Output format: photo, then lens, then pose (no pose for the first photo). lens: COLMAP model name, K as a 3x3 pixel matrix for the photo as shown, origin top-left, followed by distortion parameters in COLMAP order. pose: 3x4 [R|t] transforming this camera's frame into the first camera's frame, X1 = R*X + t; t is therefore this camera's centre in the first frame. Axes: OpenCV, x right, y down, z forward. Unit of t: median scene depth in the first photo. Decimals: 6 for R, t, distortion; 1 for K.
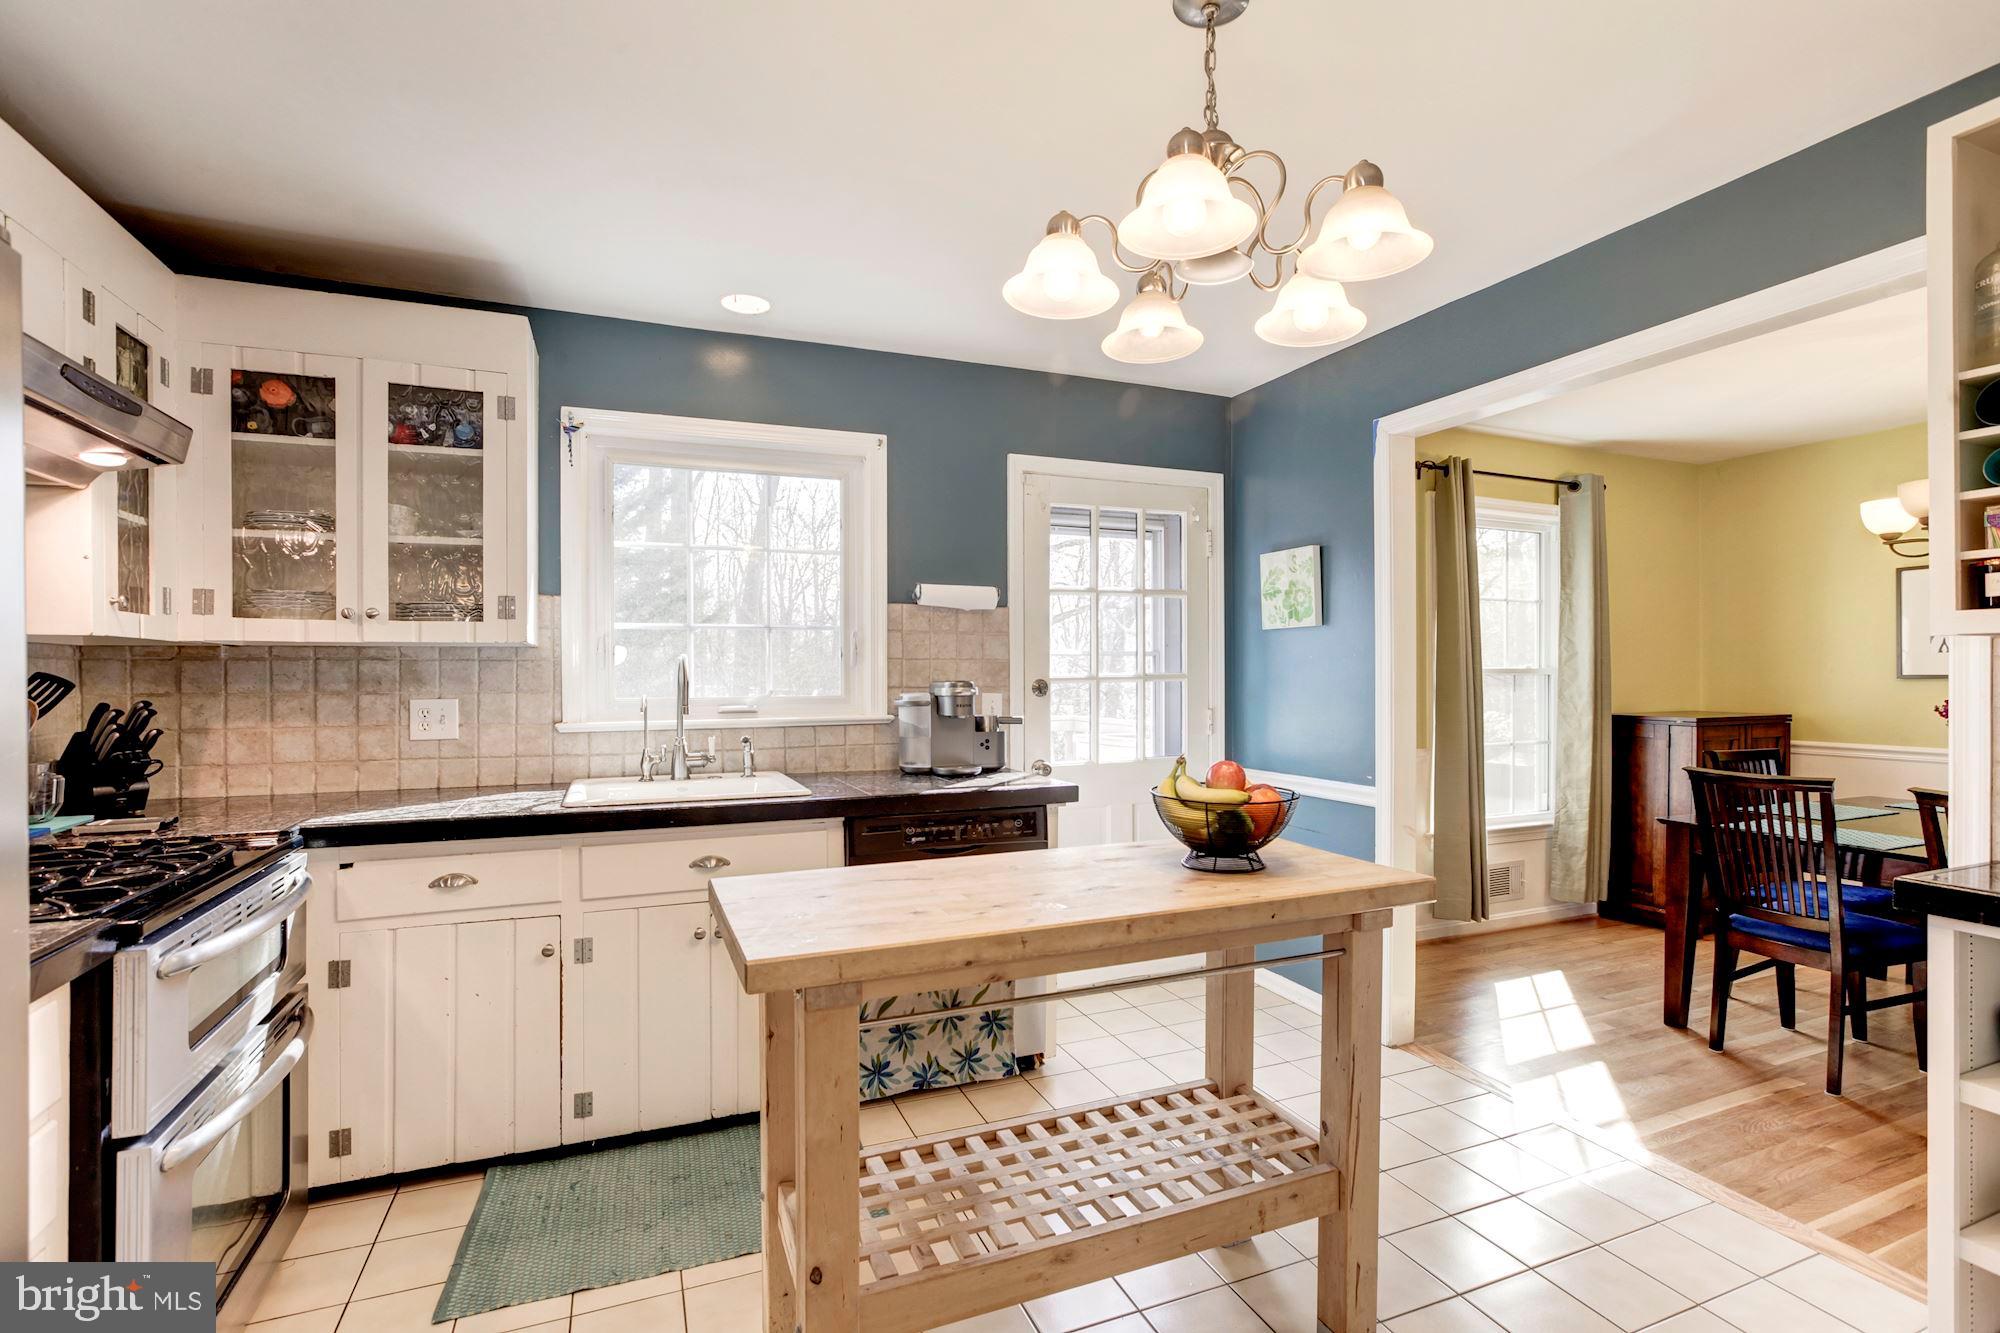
lens RADIAL K [[942.2, 0, 1051.7], [0, 942.2, 667.2], [0, 0, 1]] dist [-0.000977, 0.021224]
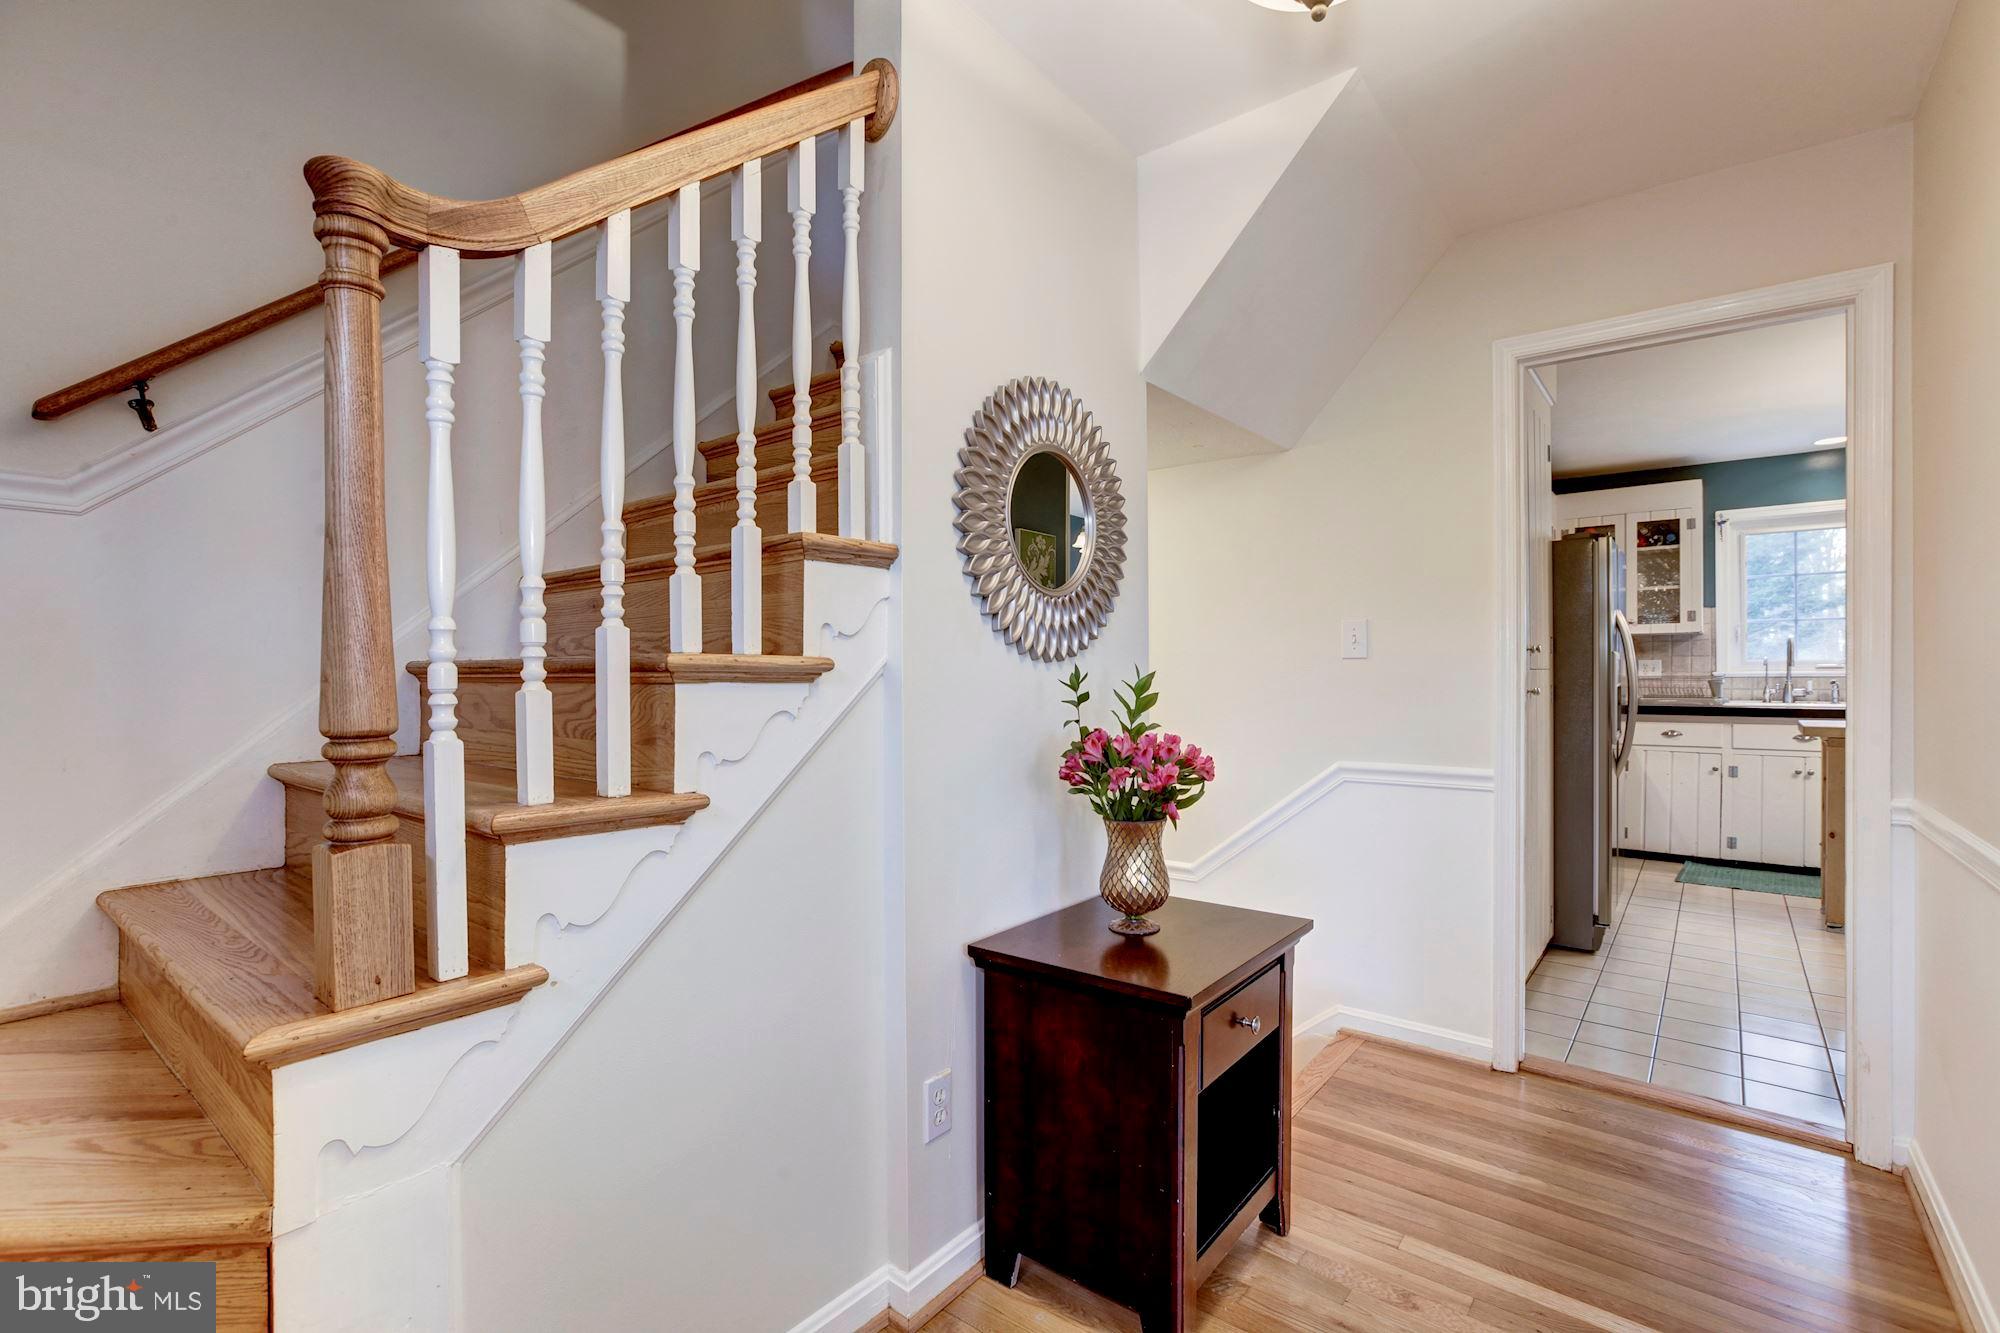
lens RADIAL K [[896.8, 0, 1016.1], [0, 896.8, 683.3], [0, 0, 1]] dist [-0.033348, 0.017563]
pose [[0.465999, 0.013847, -0.884677, 0.496248], [-0.000492, 0.999881, 0.015392, 0.060814], [0.884785, -0.006737, 0.465951, -1.311518]]
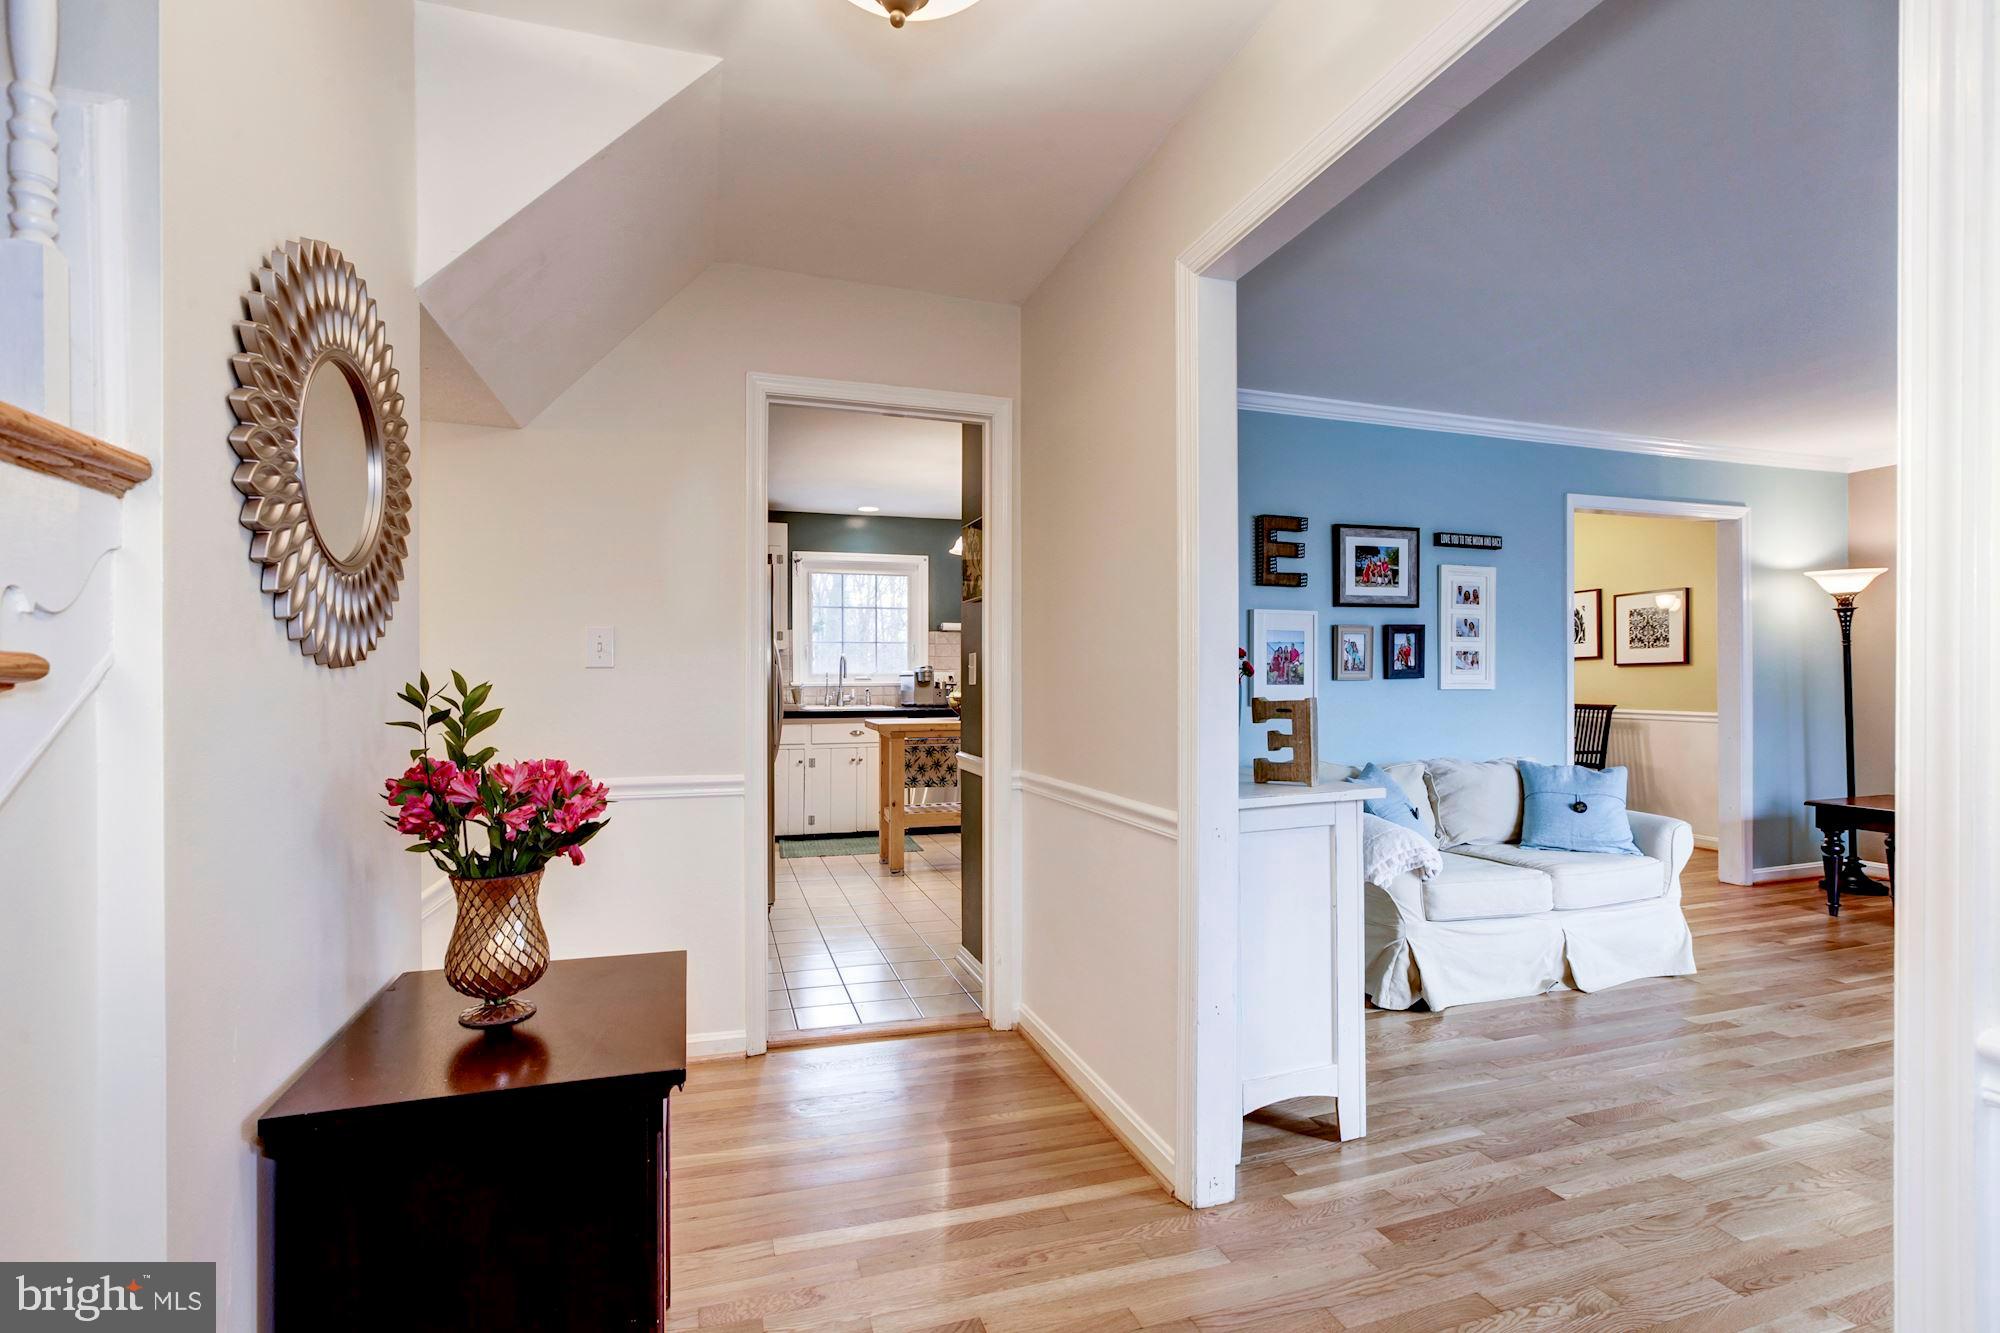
lens RADIAL K [[896.8, 0, 1016.1], [0, 896.8, 683.3], [0, 0, 1]] dist [-0.033348, 0.017563]
pose [[0.993566, 0.005613, -0.113120, 0.347465], [-0.005491, 0.999984, 0.001392, 0.060971], [0.113126, -0.000762, 0.993580, -1.376035]]
